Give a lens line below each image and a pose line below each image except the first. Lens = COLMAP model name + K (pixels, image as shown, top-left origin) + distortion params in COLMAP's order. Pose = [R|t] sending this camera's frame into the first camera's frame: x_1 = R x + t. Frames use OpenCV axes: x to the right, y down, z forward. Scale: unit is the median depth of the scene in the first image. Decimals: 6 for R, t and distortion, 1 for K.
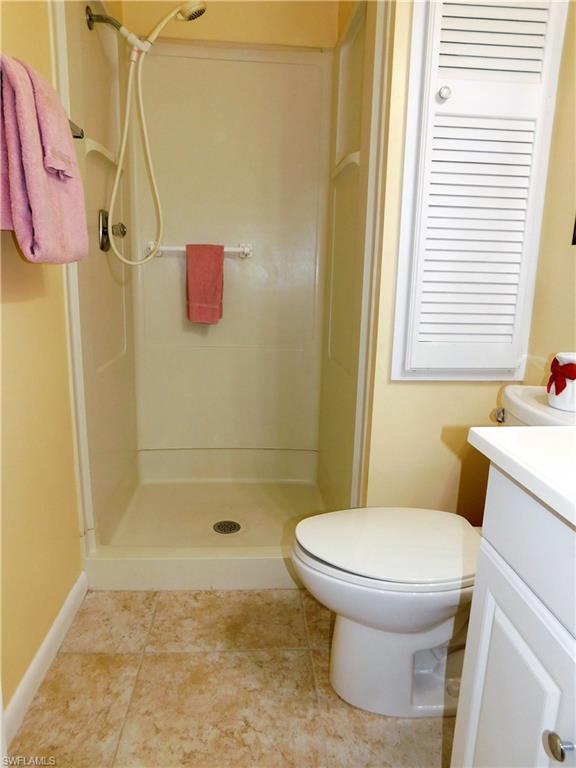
lens RADIAL K [[526.0, 0, 288.0], [0, 526.0, 384.0], [0, 0, 1]] dist [-0.077584, 0.069758]
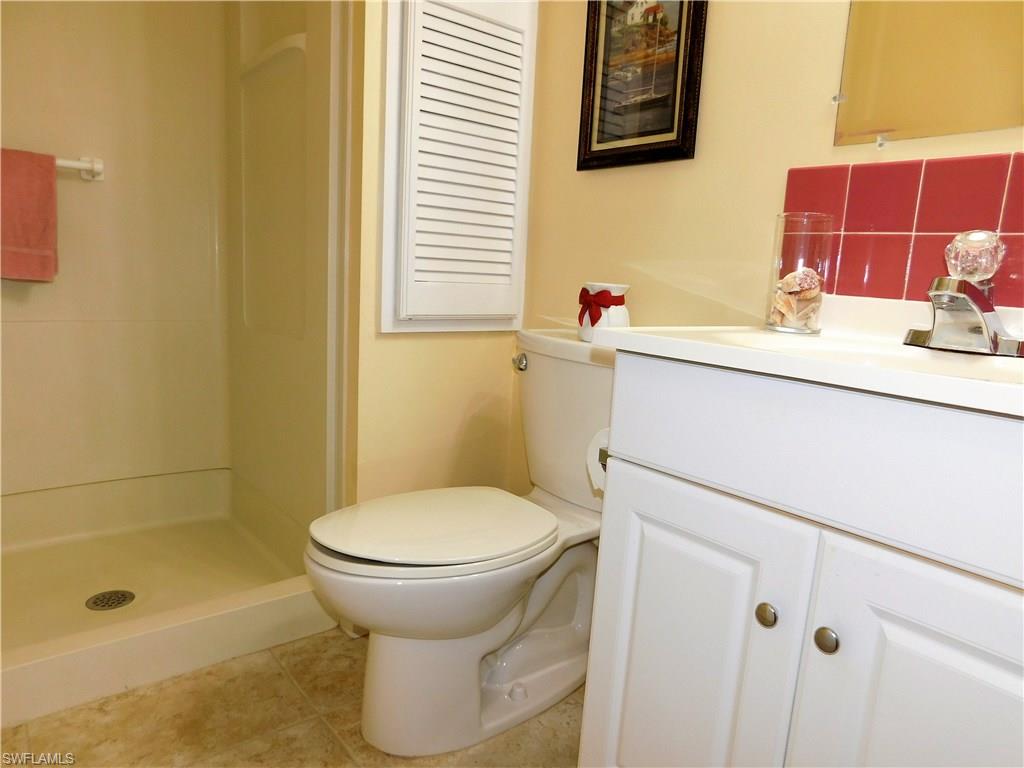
lens RADIAL K [[679.2, 0, 510.9], [0, 679.2, 388.8], [0, 0, 1]] dist [-0.074039, 0.063488]
pose [[0.819754, -0.076652, 0.567563, -0.217390], [0.091184, 0.995830, 0.002792, 0.087915], [-0.565410, 0.049464, 0.823325, 0.081263]]
